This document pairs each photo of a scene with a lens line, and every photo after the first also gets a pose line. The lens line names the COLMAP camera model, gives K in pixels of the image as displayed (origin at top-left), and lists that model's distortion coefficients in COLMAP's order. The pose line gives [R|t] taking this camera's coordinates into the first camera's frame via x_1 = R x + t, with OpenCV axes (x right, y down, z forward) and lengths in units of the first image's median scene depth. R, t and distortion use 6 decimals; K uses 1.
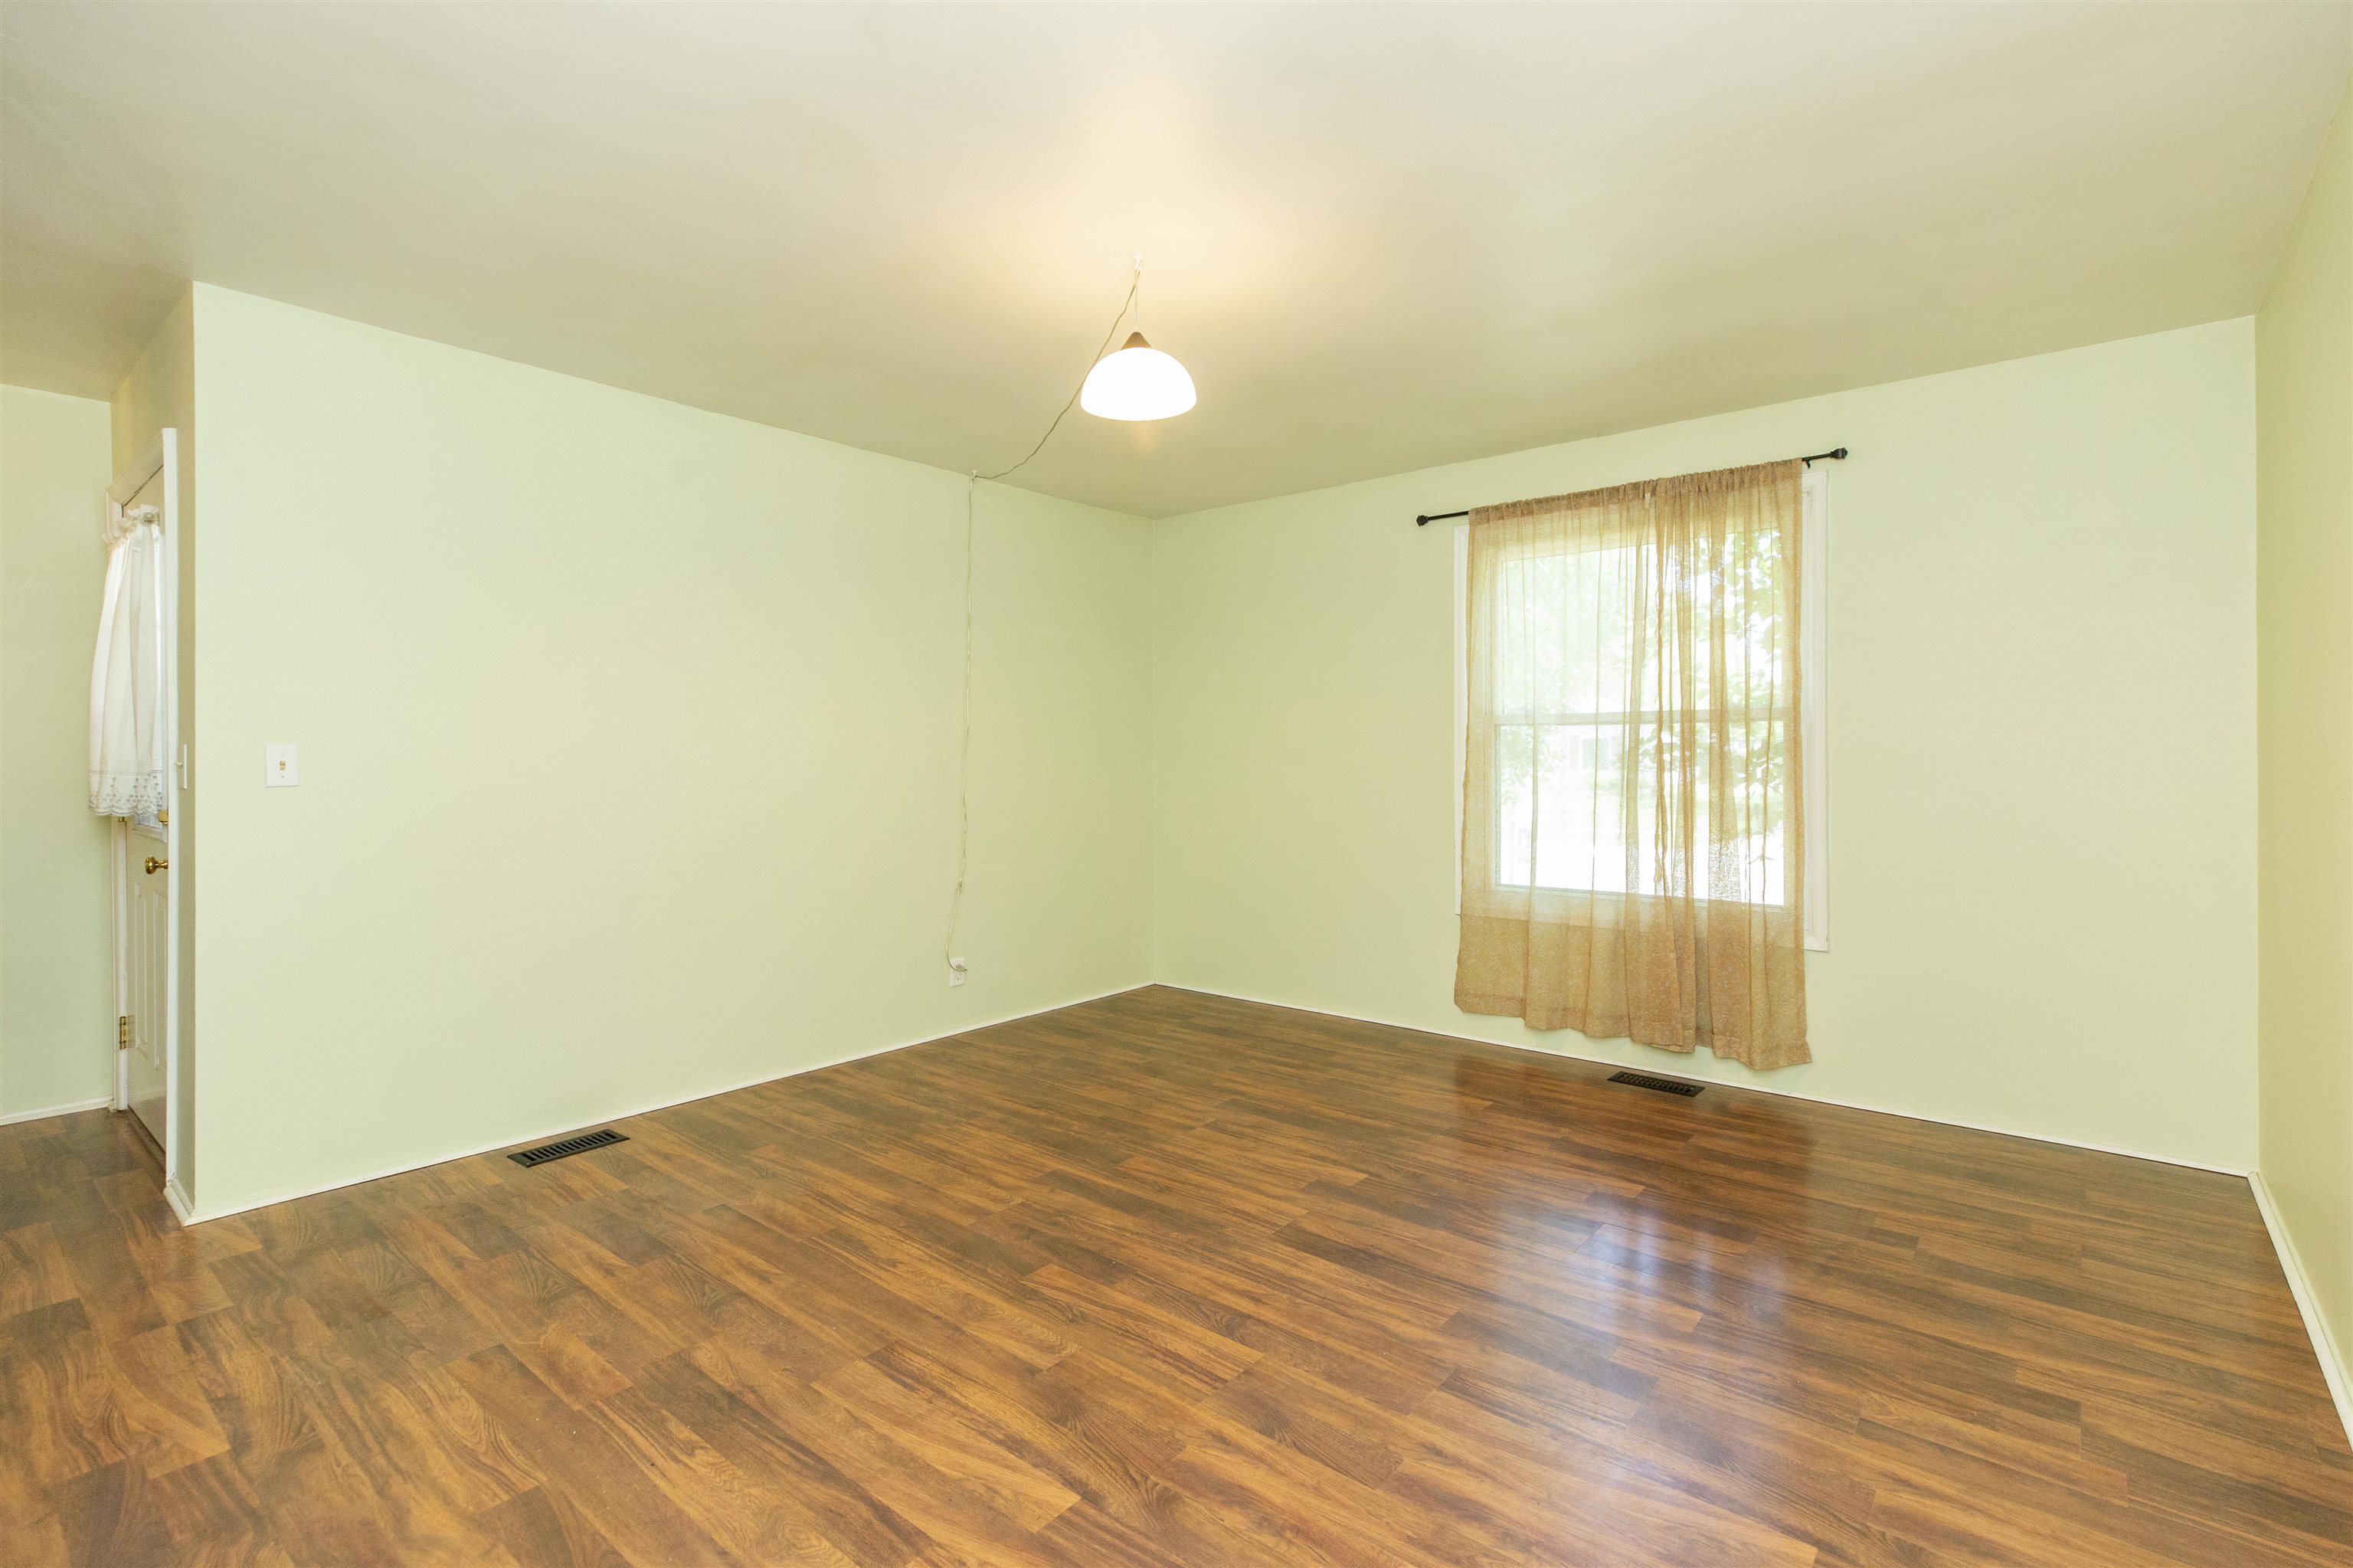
lens RADIAL K [[1072.4, 0, 1175.0], [0, 1072.4, 755.8], [0, 0, 1]] dist [-0.000713, 0.000006]
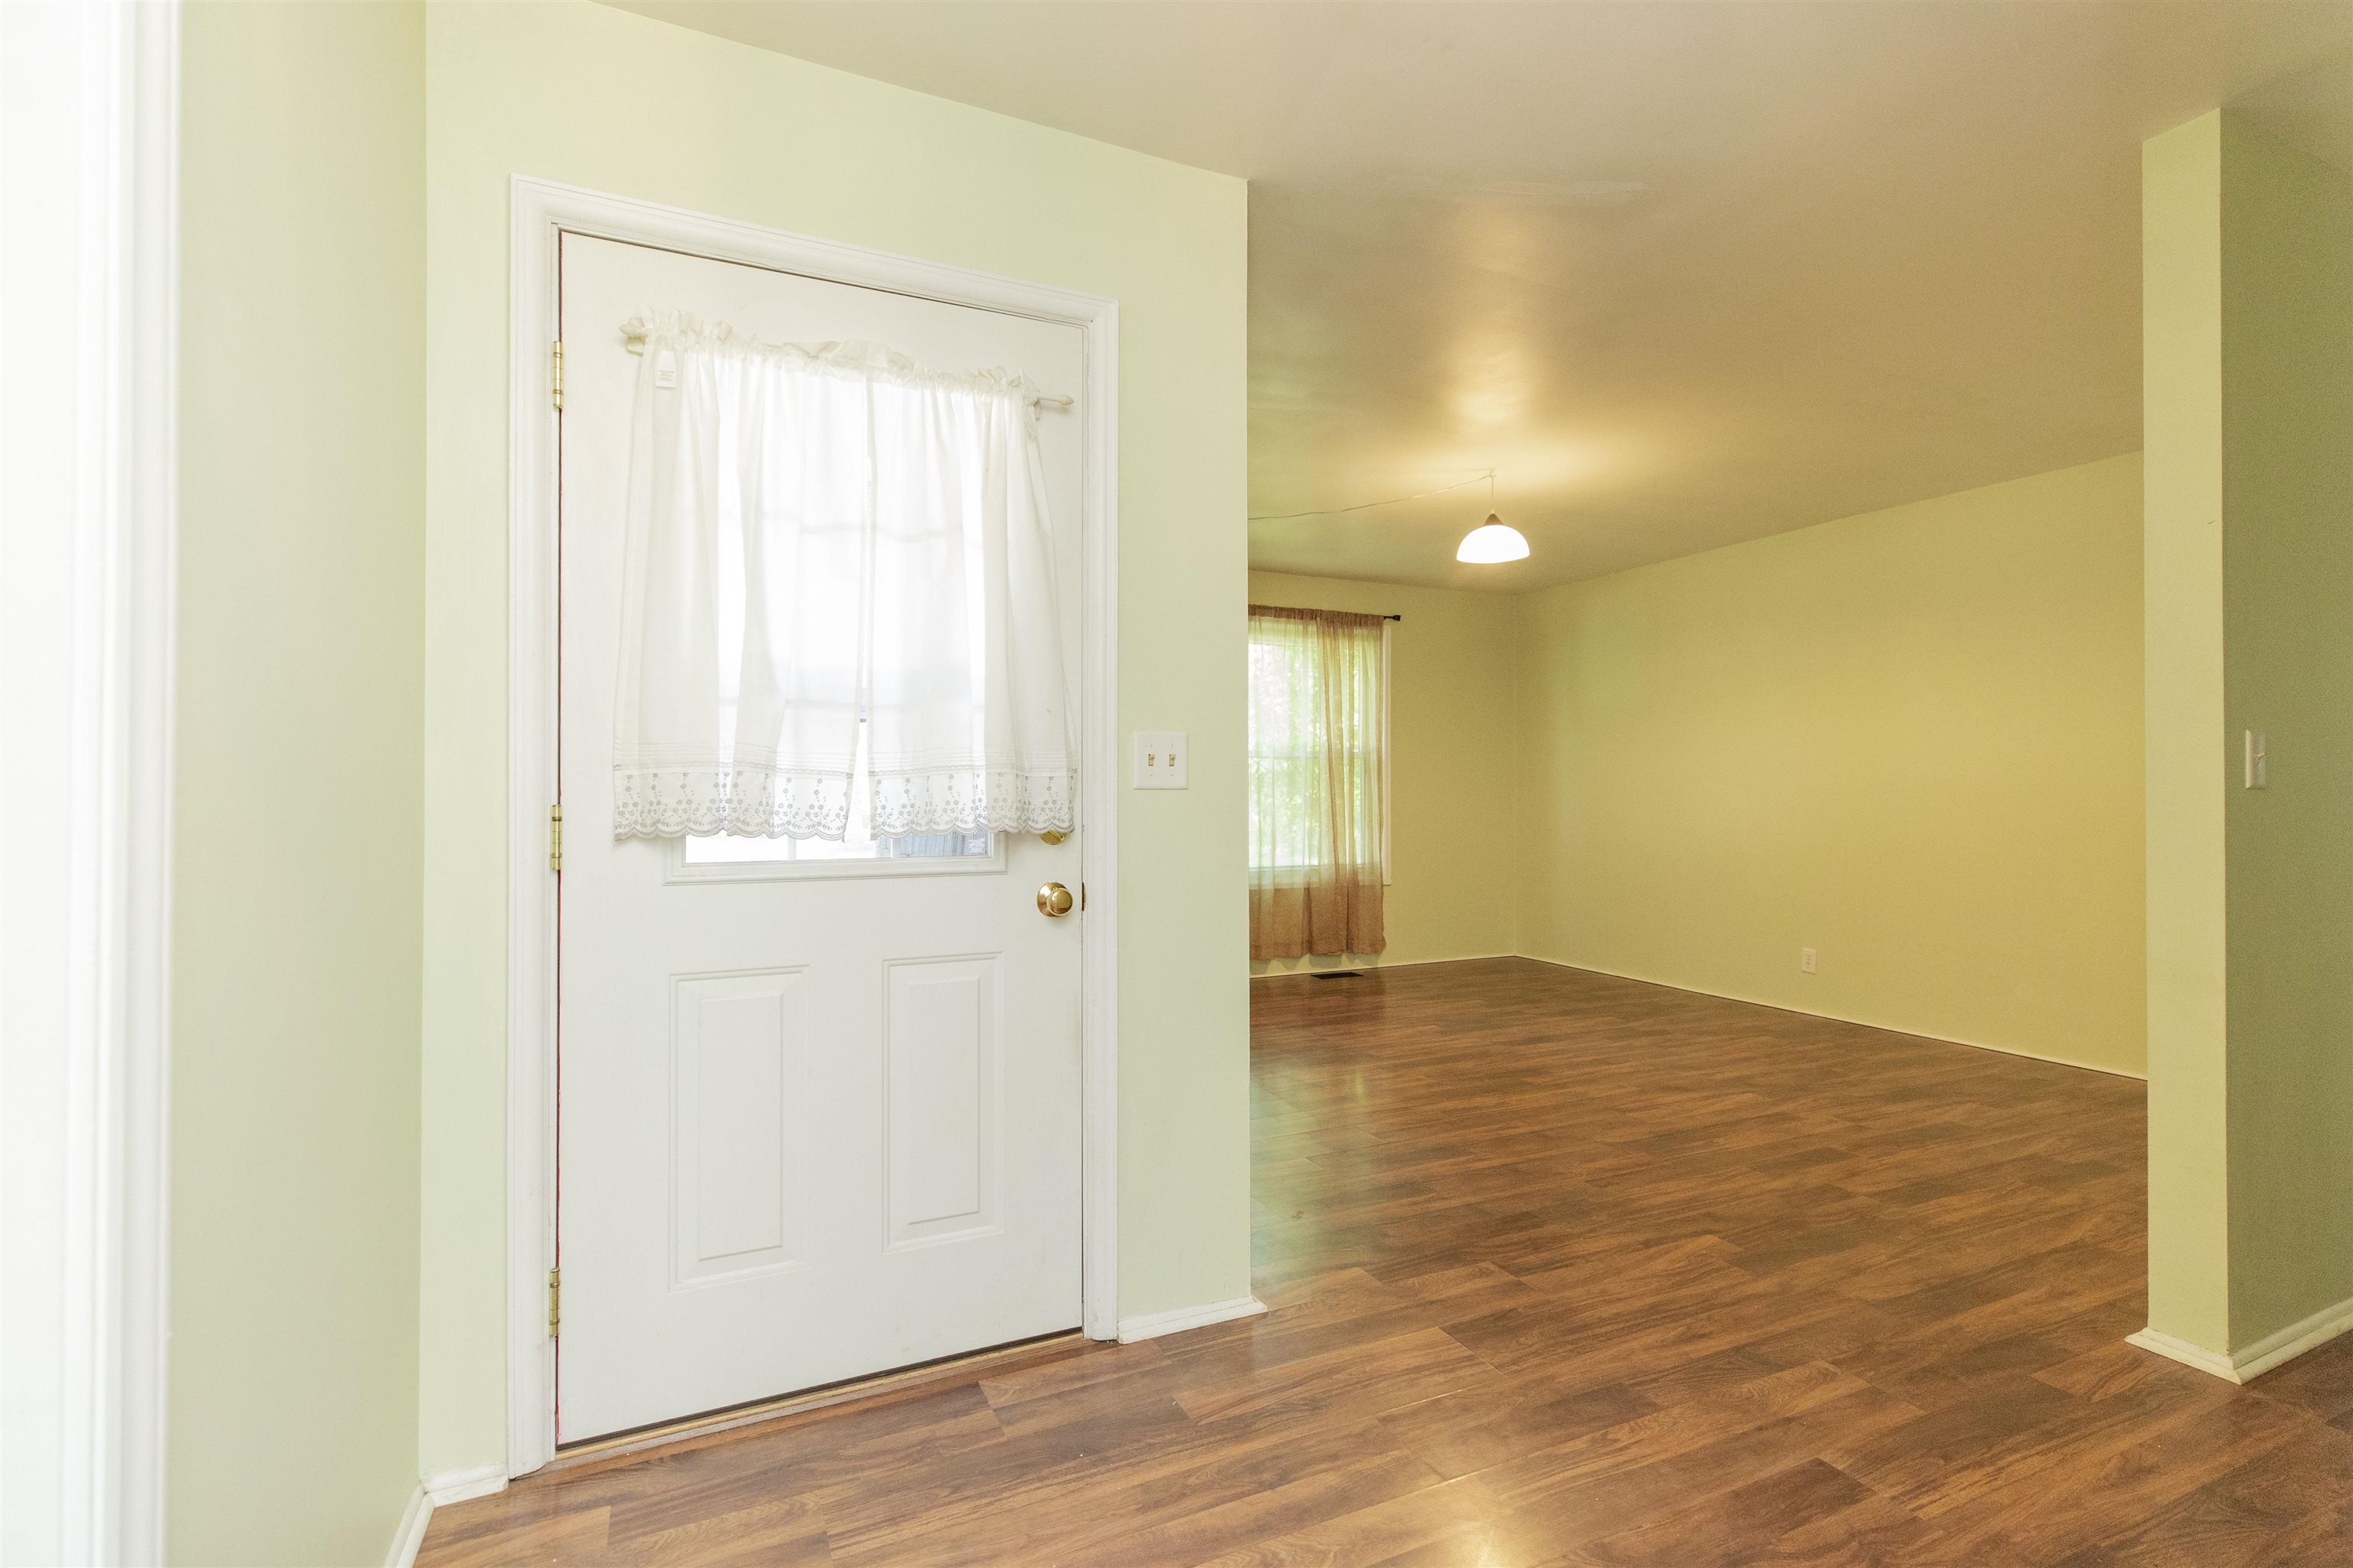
lens RADIAL K [[1092.0, 0, 1212.0], [0, 1092.0, 797.8], [0, 0, 1]] dist [0.001354, 0.000482]
pose [[0.422314, -0.005288, 0.906434, -2.001397], [0.001354, 0.999986, 0.005203, 0.034612], [-0.906449, -0.000970, 0.422315, 0.785853]]
